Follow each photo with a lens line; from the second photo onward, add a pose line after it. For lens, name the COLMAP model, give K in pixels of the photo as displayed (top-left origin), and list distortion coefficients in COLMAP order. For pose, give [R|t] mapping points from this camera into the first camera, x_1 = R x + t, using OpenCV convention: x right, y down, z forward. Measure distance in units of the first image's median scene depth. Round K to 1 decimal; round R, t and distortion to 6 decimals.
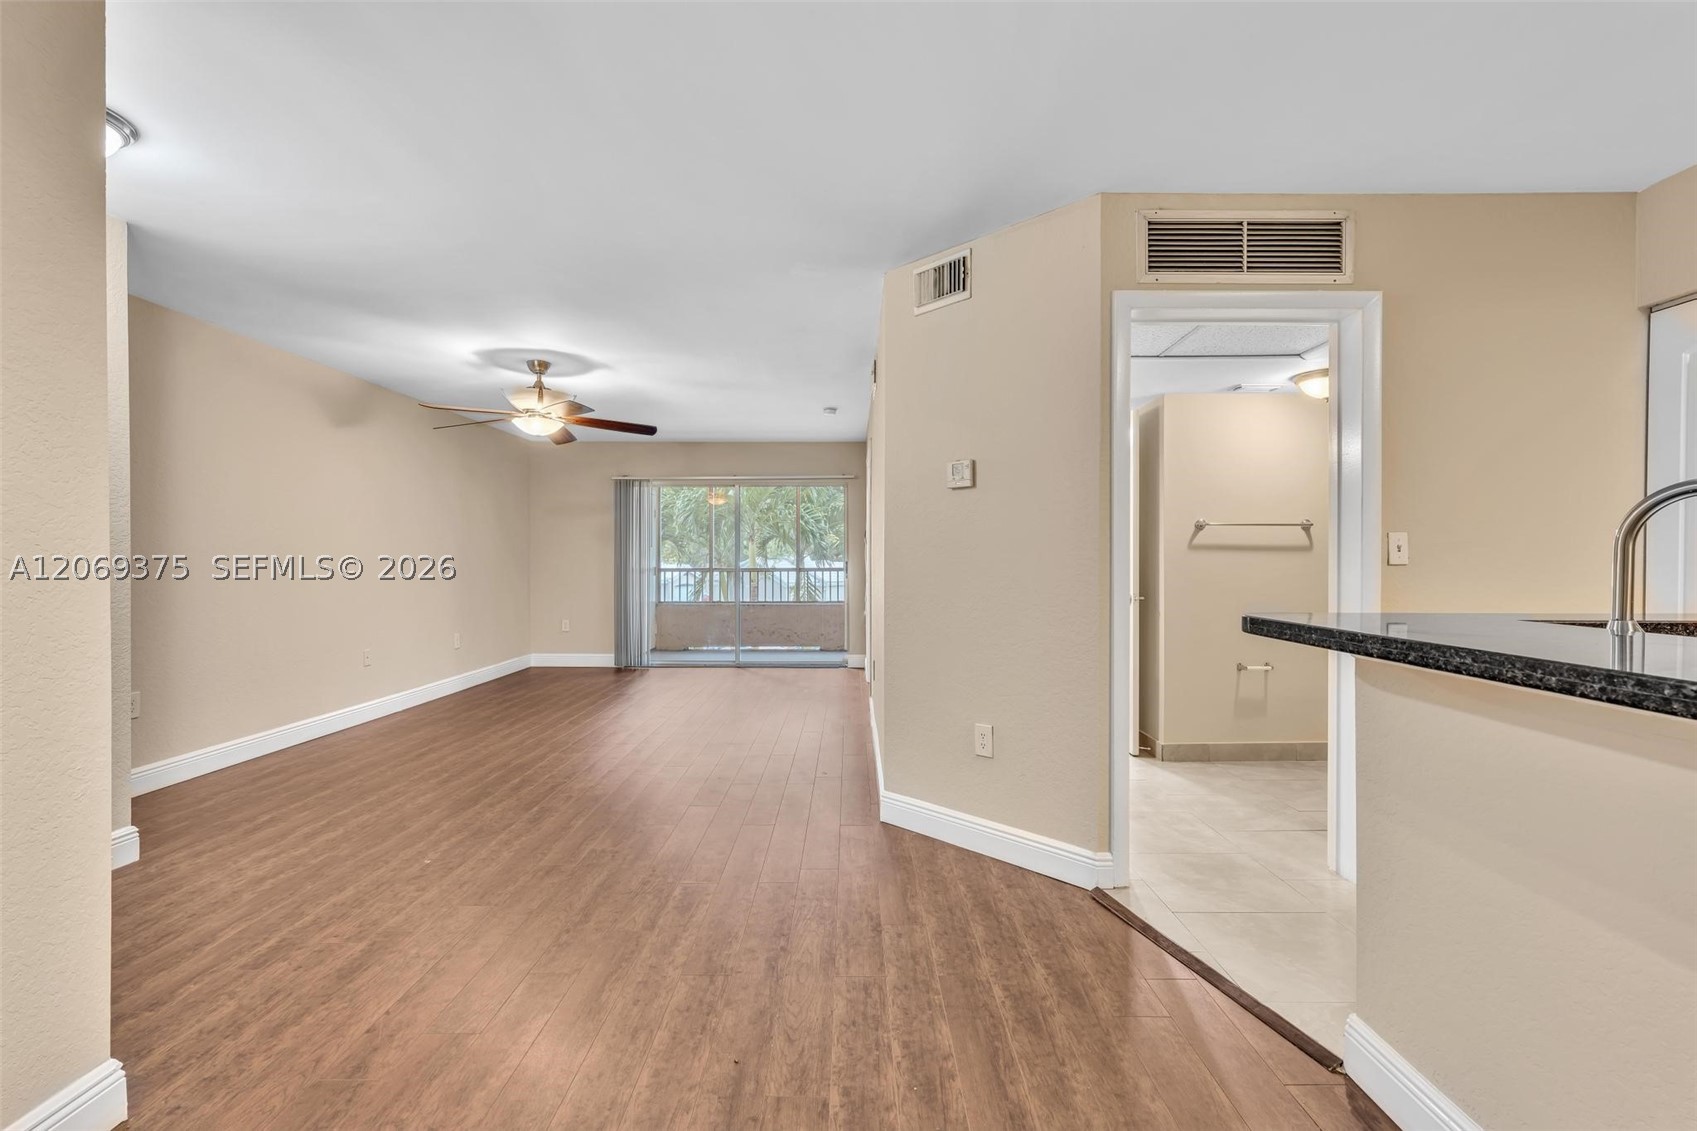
lens RADIAL K [[742.3, 0, 848.5], [0, 742.3, 565.5], [0, 0, 1]] dist [-0.001410, -0.000078]
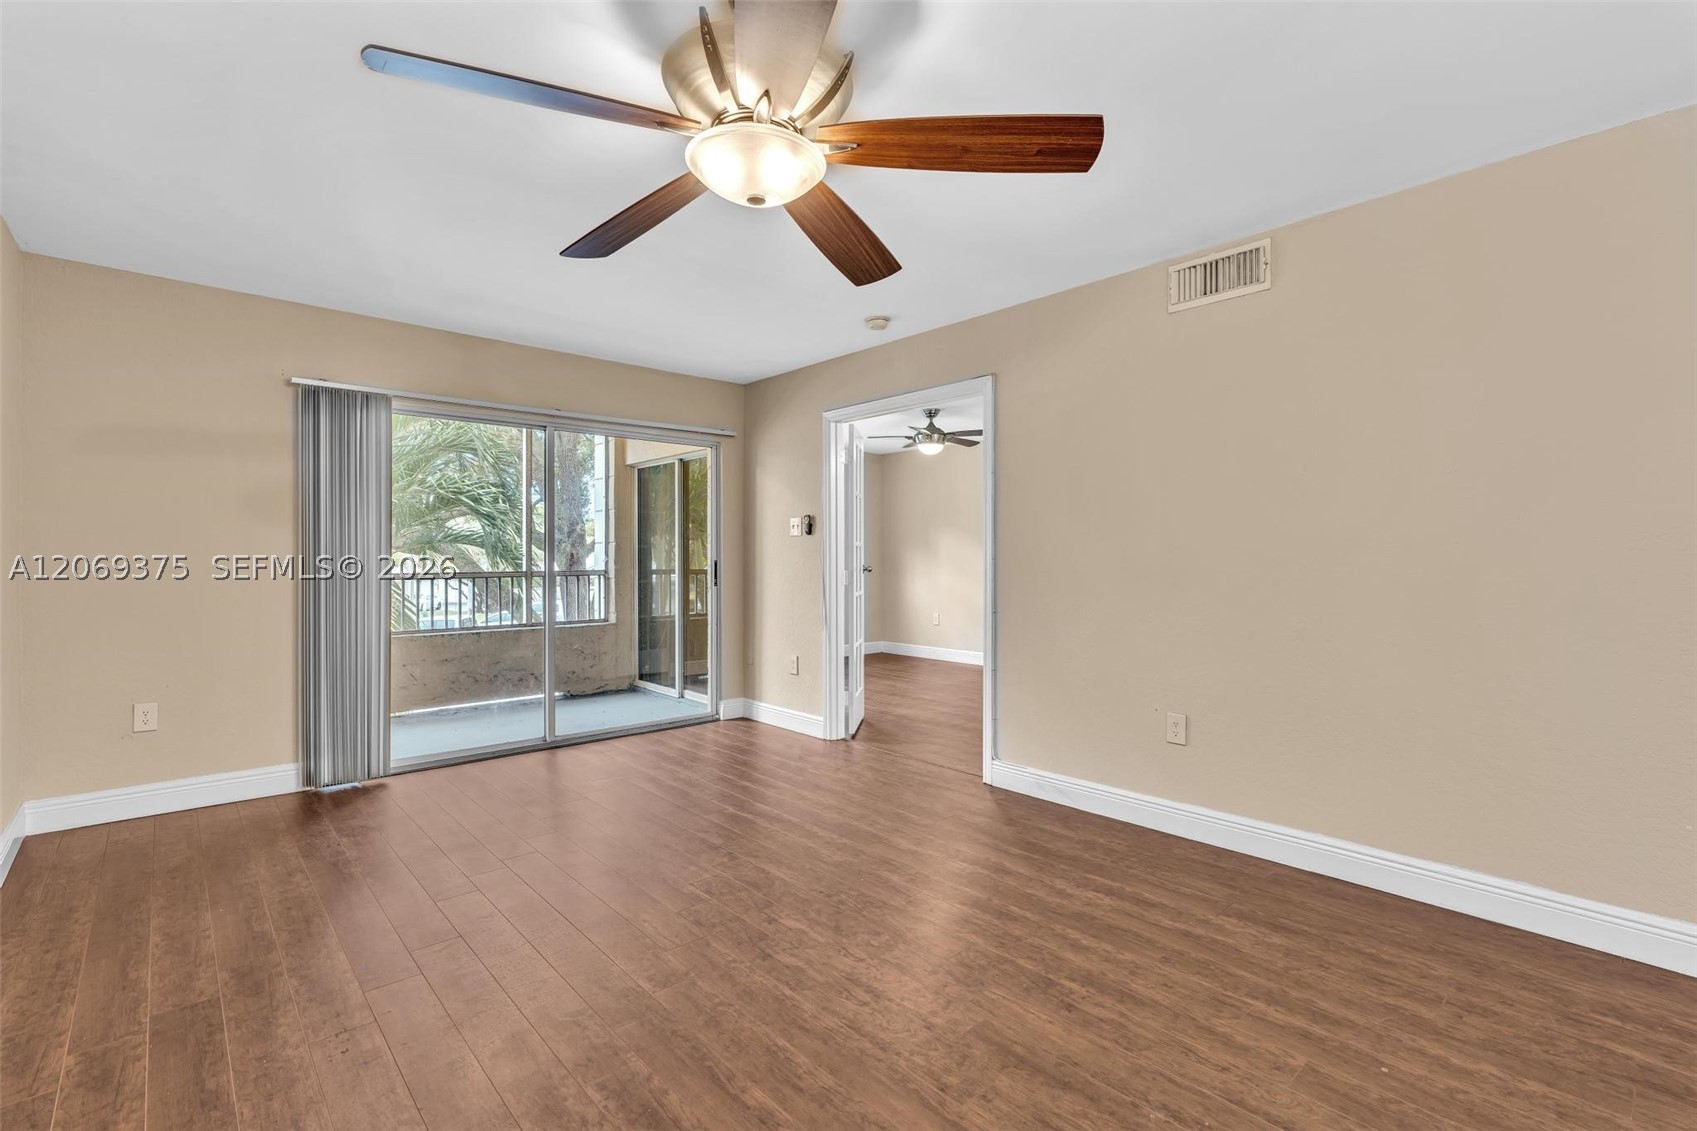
lens RADIAL K [[725.2, 0, 848.5], [0, 725.2, 565.5], [0, 0, 1]] dist [0.002869, 0.000475]
pose [[0.738018, -0.009465, 0.674714, -0.369729], [0.016083, 0.999864, -0.003566, 0.003942], [-0.674589, 0.013483, 0.738071, 0.438729]]
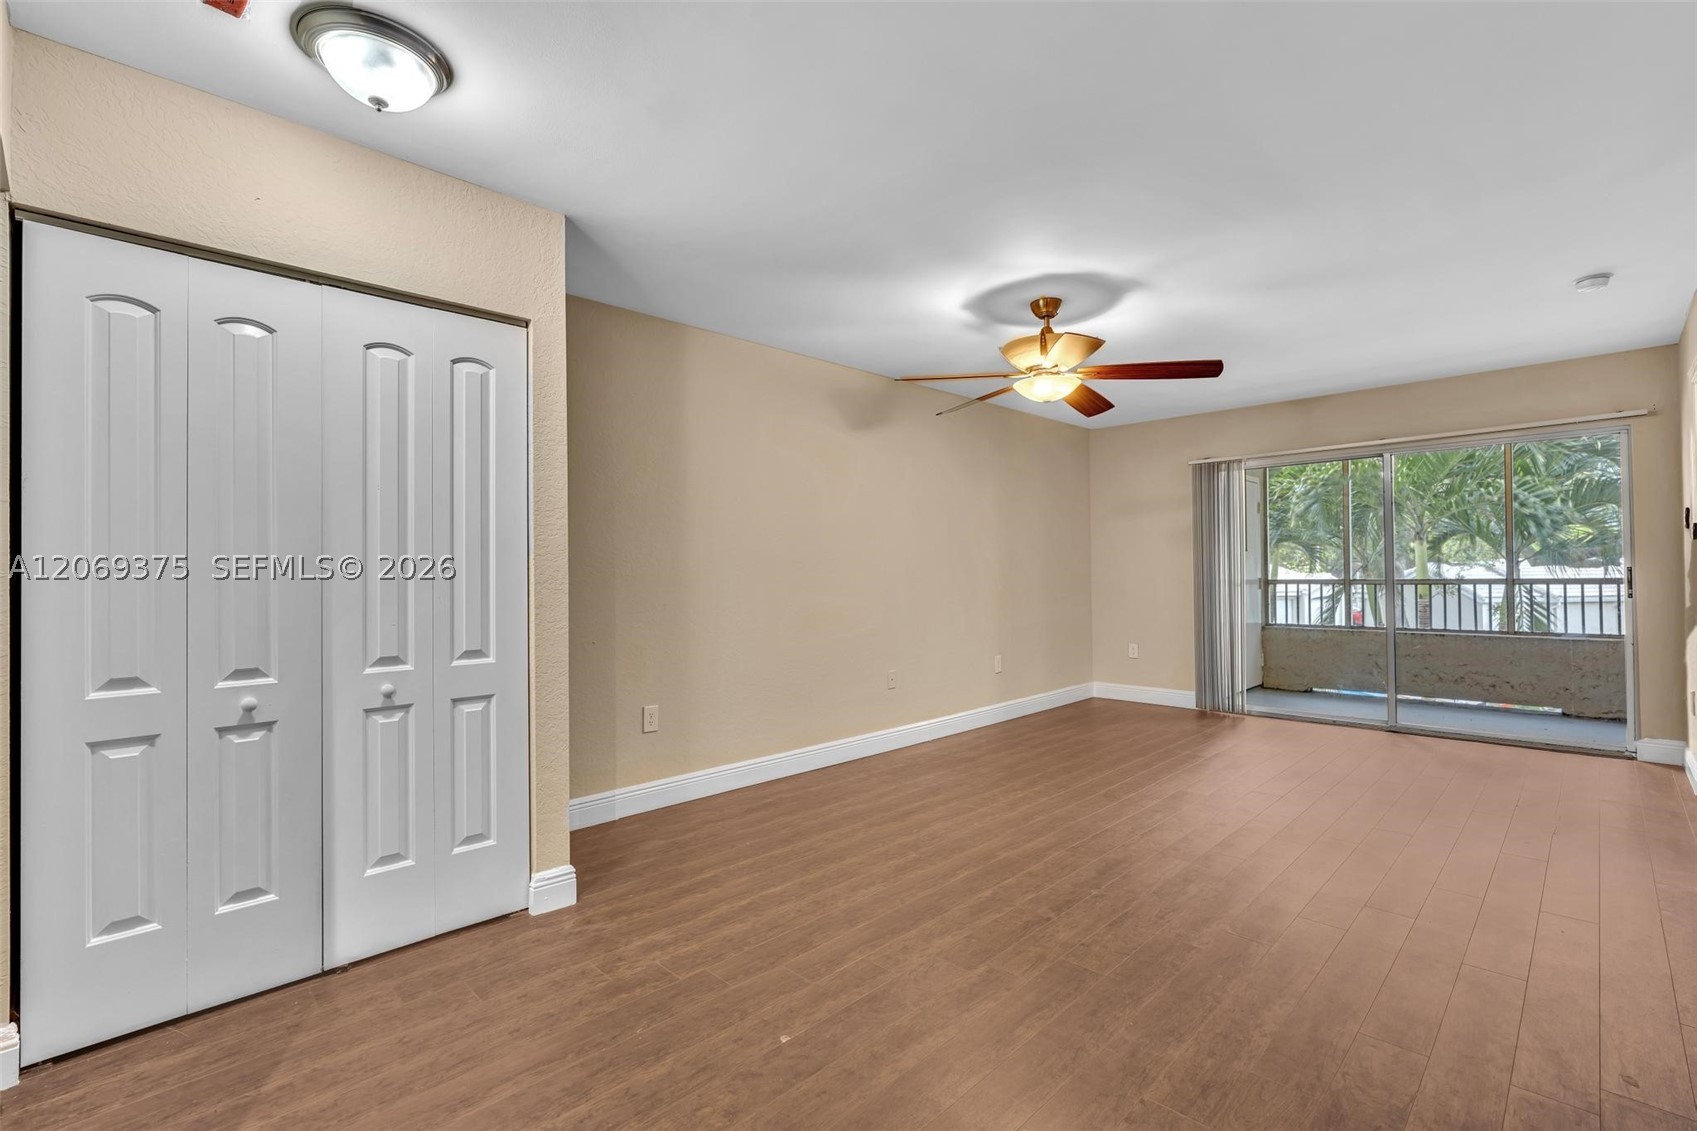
lens RADIAL K [[753.3, 0, 842.9], [0, 753.3, 564.5], [0, 0, 1]] dist [-0.003153, 0.001053]
pose [[0.706137, -0.017619, -0.707856, -0.020846], [0.006412, 0.999808, -0.018489, -0.000543], [0.708047, 0.008517, 0.706114, 0.194700]]
